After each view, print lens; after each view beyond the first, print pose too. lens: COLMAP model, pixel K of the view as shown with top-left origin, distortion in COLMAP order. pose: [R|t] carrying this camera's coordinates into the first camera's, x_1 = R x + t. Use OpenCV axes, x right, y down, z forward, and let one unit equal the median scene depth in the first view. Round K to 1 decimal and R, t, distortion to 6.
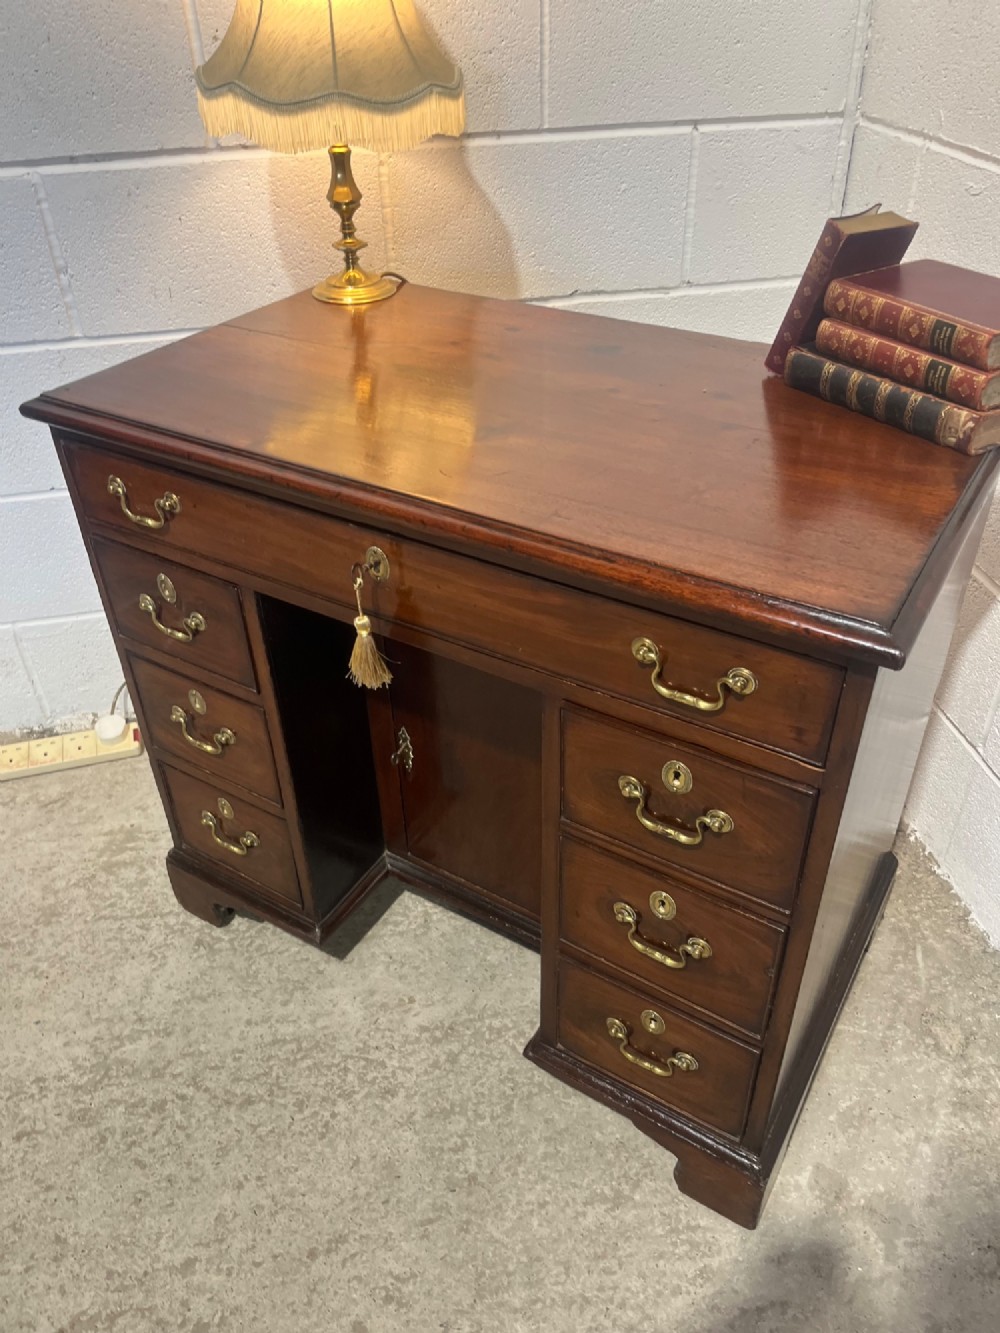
lens RADIAL K [[1012.0, 0, 512.2], [0, 1012.0, 658.8], [0, 0, 1]] dist [0.060407, -0.091618]
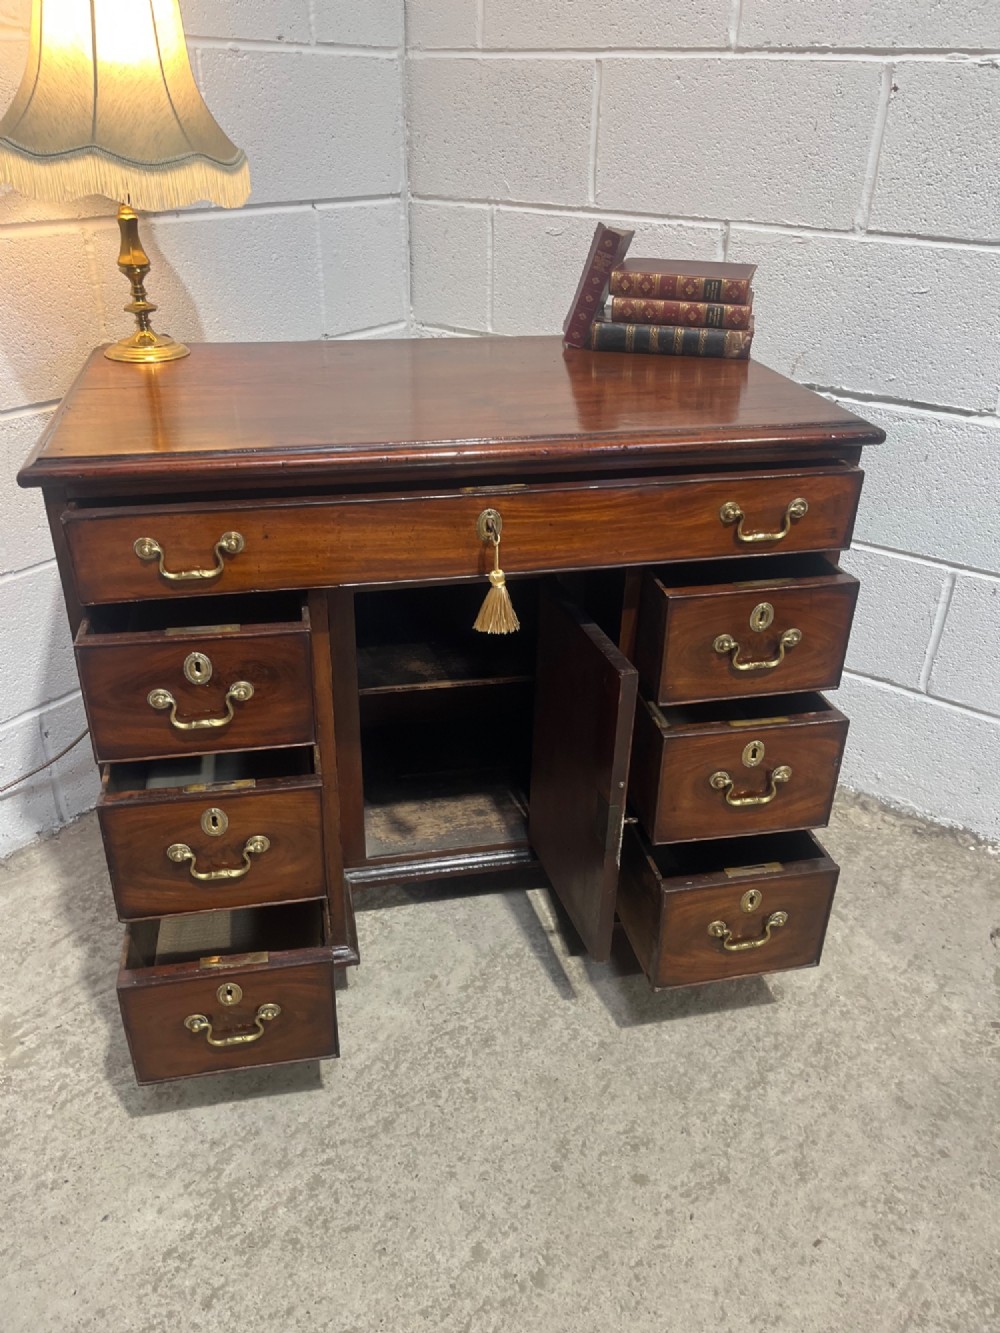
lens RADIAL K [[1012.0, 0, 493.1], [0, 1012.0, 659.7], [0, 0, 1]] dist [0.060407, -0.091618]
pose [[0.728155, -0.299881, 0.616329, -0.659132], [0.373758, 0.927476, 0.009700, 0.046916], [-0.574539, 0.223295, 0.787429, 0.066358]]
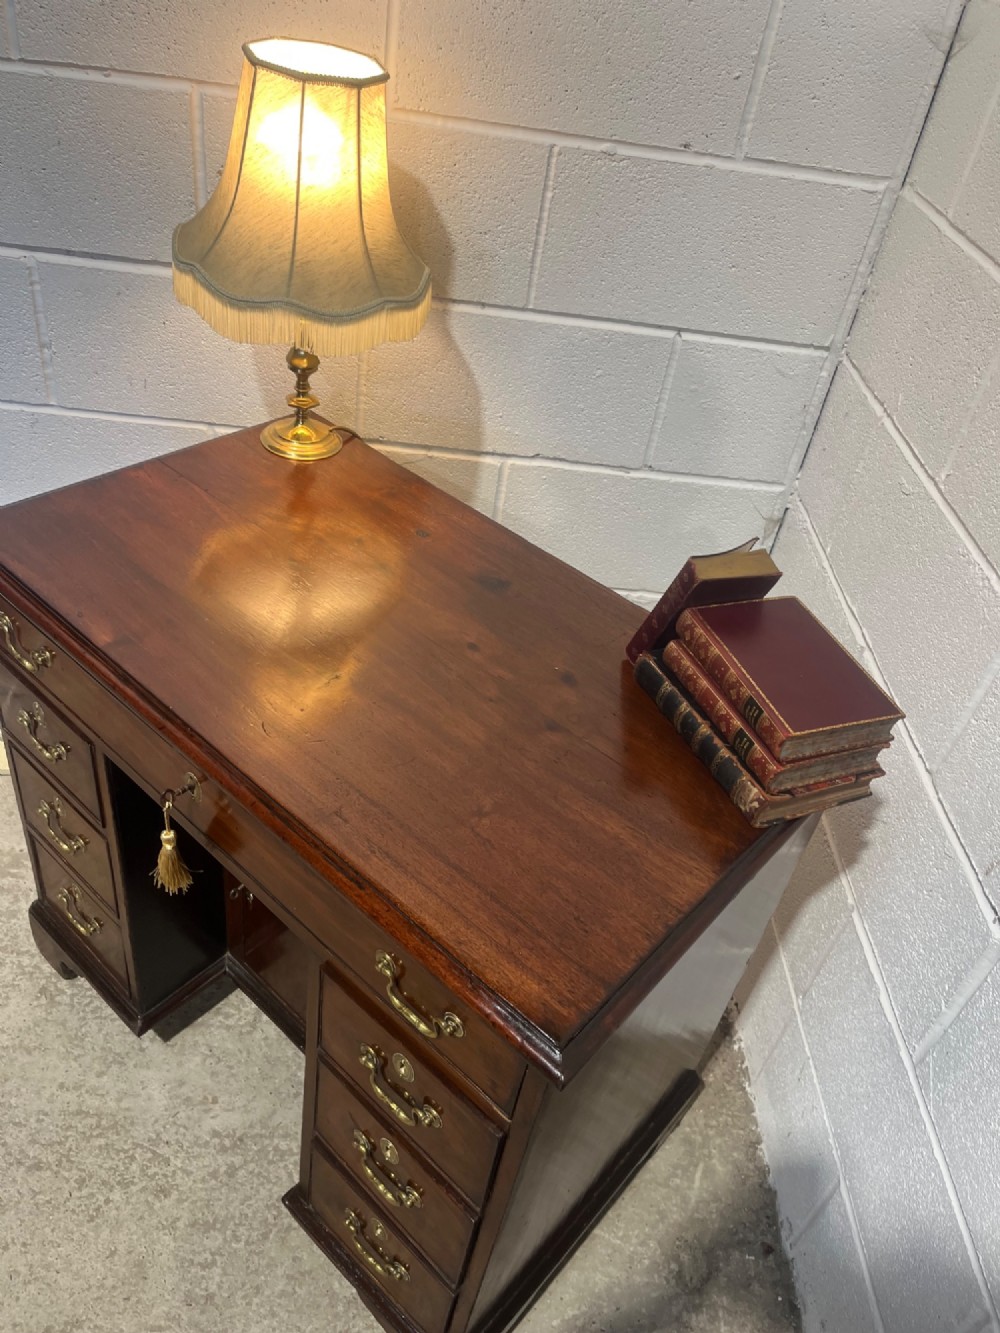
lens RADIAL K [[1012.0, 0, 495.8], [0, 1012.0, 655.9], [0, 0, 1]] dist [0.060407, -0.091618]
pose [[0.973157, 0.226495, -0.040815, 0.135709], [-0.224573, 0.973332, 0.046815, -0.251773], [0.050330, -0.036392, 0.998069, -0.032864]]
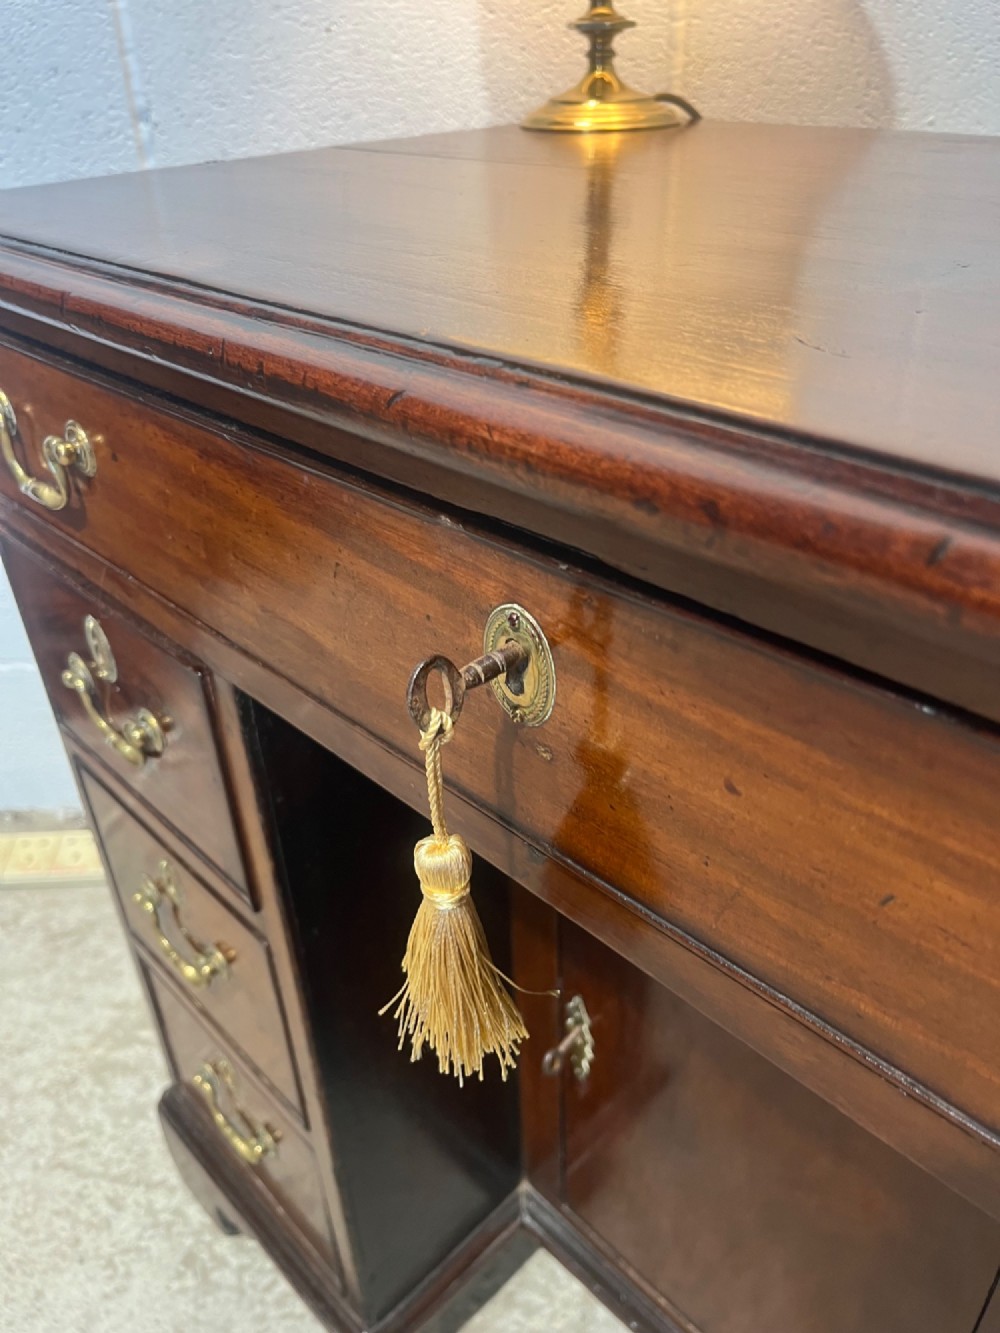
lens RADIAL K [[1040.7, 0, 510.5], [0, 1040.7, 665.2], [0, 0, 1]] dist [0.023668, -0.070378]
pose [[0.968336, 0.119633, -0.219120, -0.051302], [-0.132606, 0.990127, -0.045435, -0.057573], [0.211521, 0.073053, 0.974640, 0.514801]]
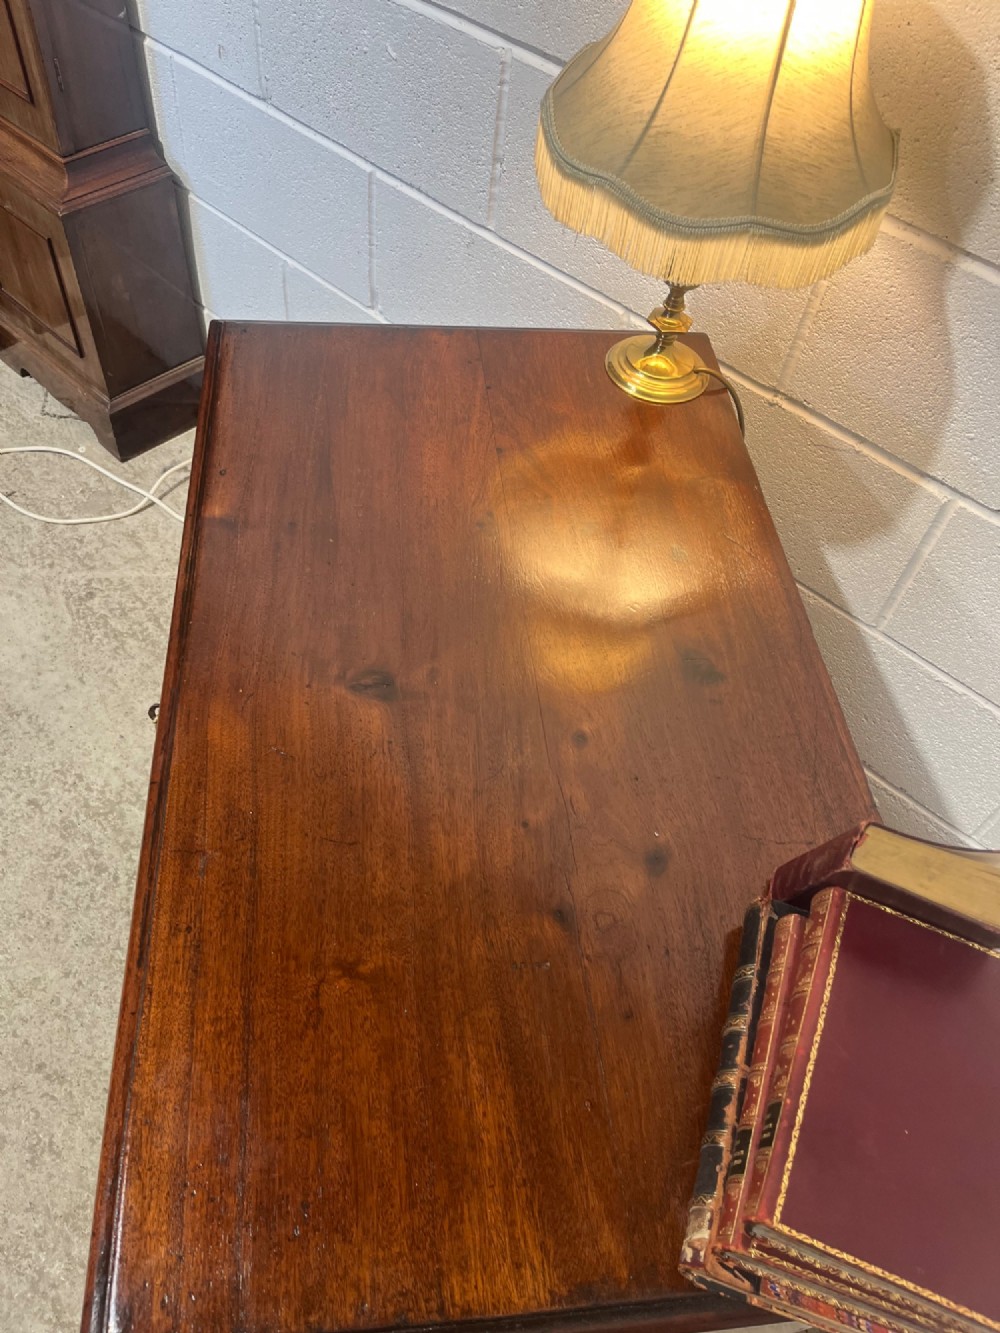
lens RADIAL K [[1012.0, 0, 507.1], [0, 1012.0, 658.5], [0, 0, 1]] dist [0.060407, -0.091618]
pose [[0.601211, 0.674703, -0.428160, 0.278042], [-0.555733, 0.738047, 0.382684, -0.454546], [0.574200, 0.007869, 0.818677, 0.302188]]
